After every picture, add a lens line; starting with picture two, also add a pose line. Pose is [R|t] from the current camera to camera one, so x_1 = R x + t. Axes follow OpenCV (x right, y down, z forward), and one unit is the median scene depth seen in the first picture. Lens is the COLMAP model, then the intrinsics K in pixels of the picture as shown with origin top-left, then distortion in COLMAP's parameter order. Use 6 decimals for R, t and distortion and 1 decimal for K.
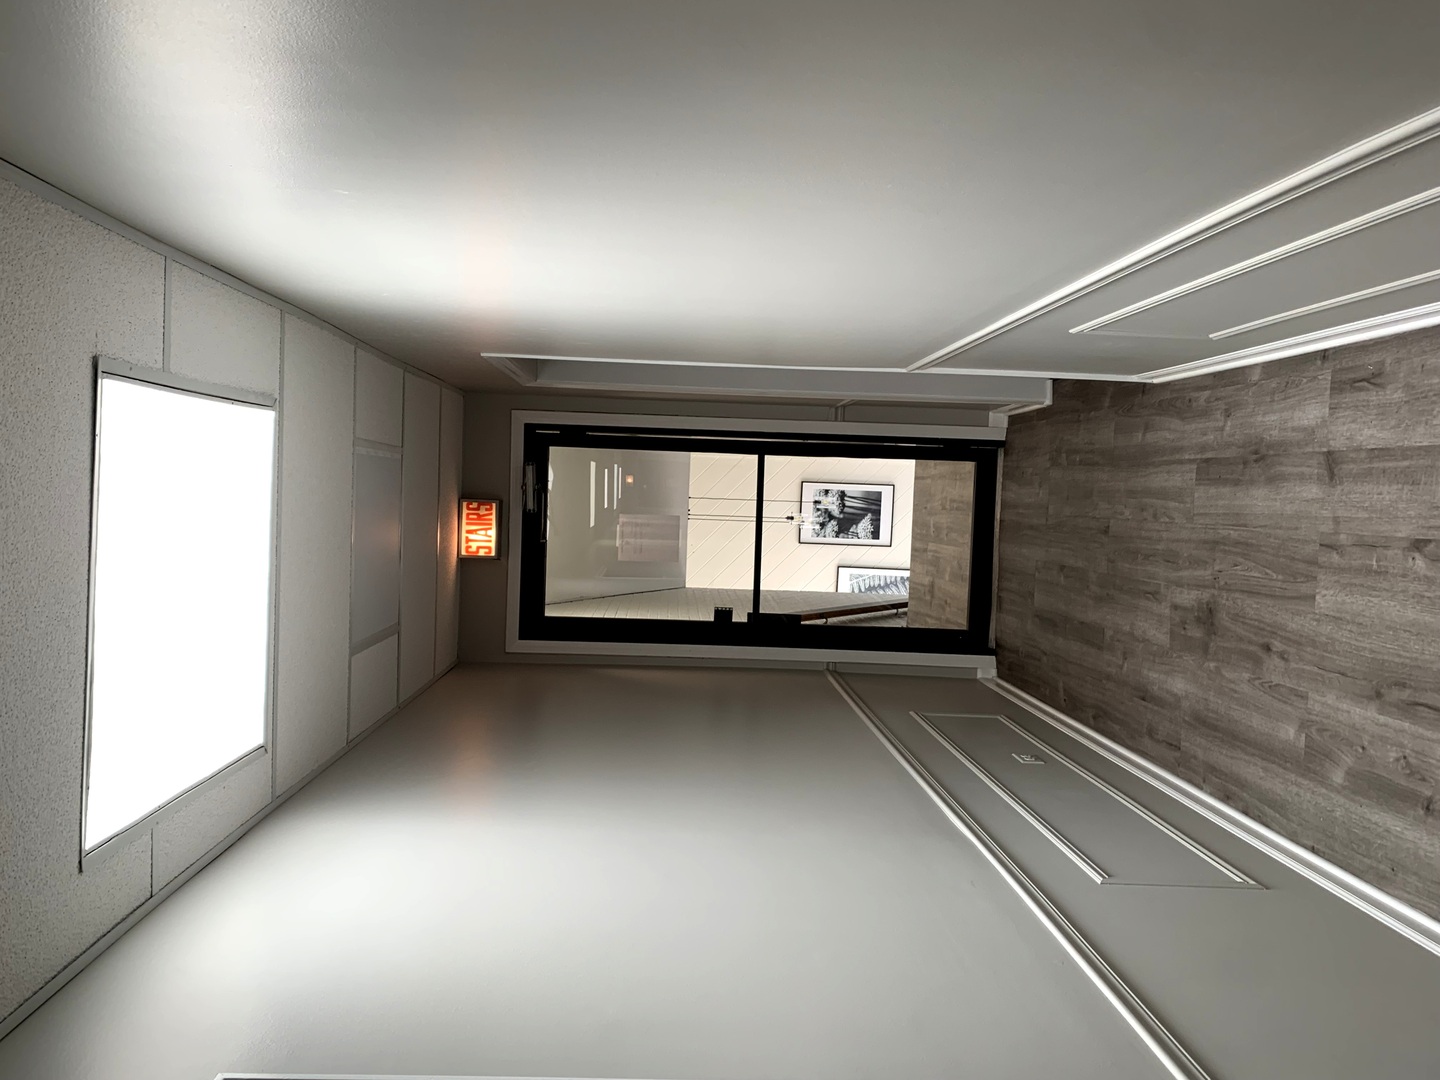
lens RADIAL K [[1113.7, 0, 718.2], [0, 1113.7, 536.8], [0, 0, 1]] dist [0.076538, 0.000217]
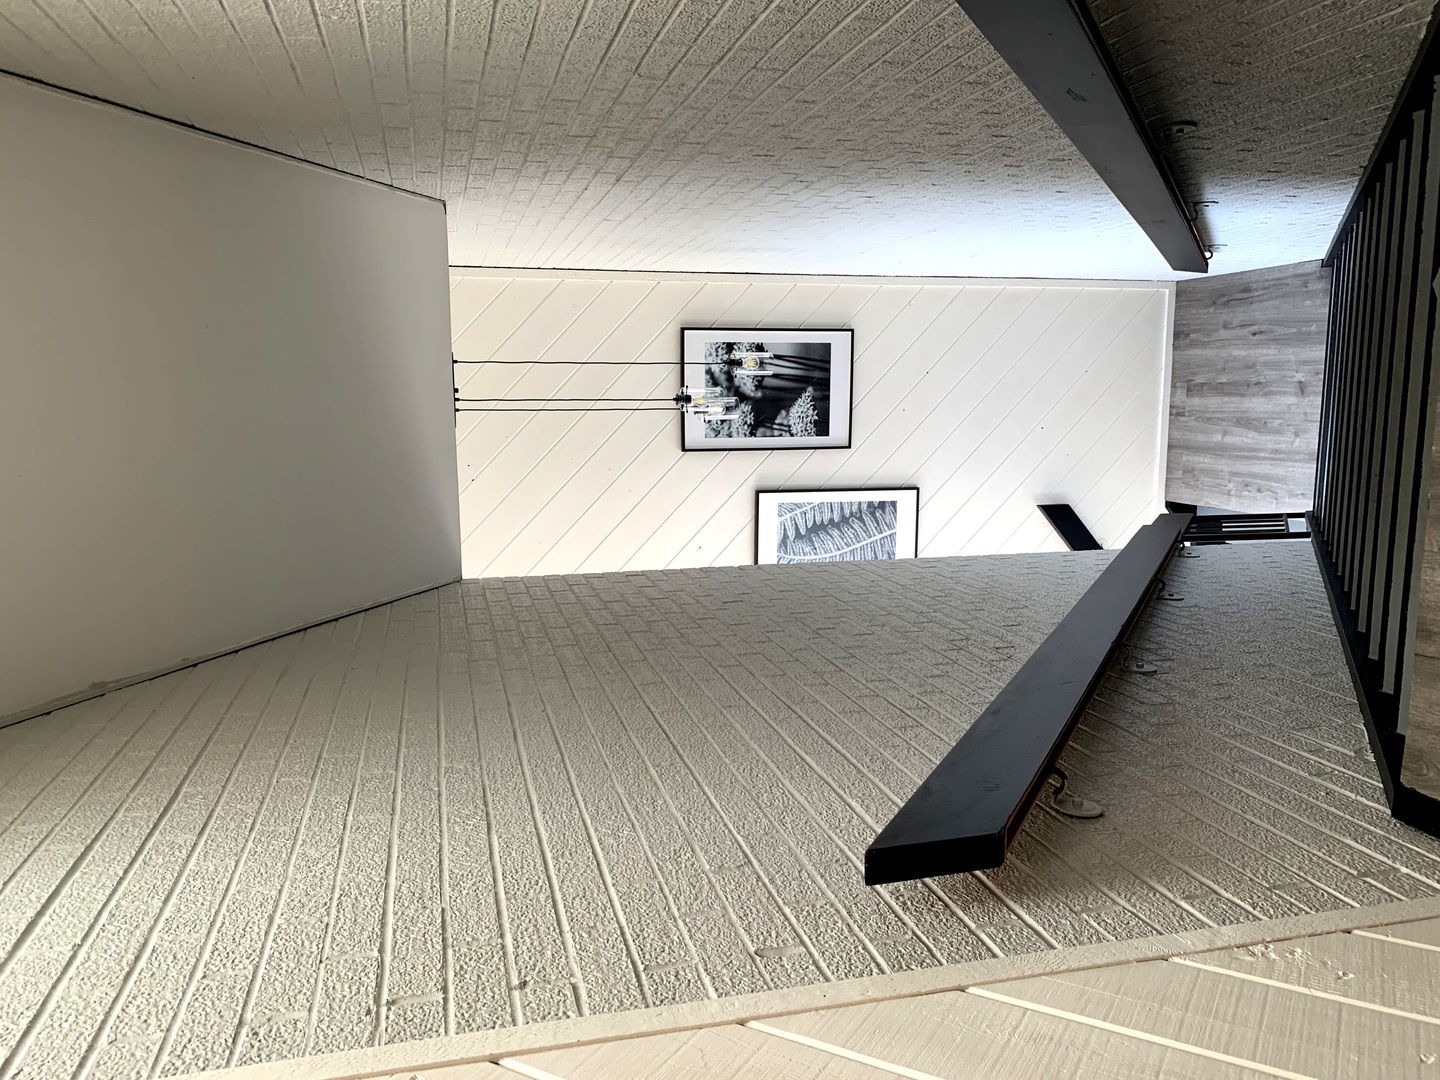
lens RADIAL K [[1113.7, 0, 718.5], [0, 1113.7, 545.6], [0, 0, 1]] dist [0.076538, 0.000217]
pose [[0.979366, -0.070672, 0.189337, -0.011417], [0.049491, 0.992206, 0.114357, -0.008878], [-0.195943, -0.102627, 0.975230, 0.487614]]
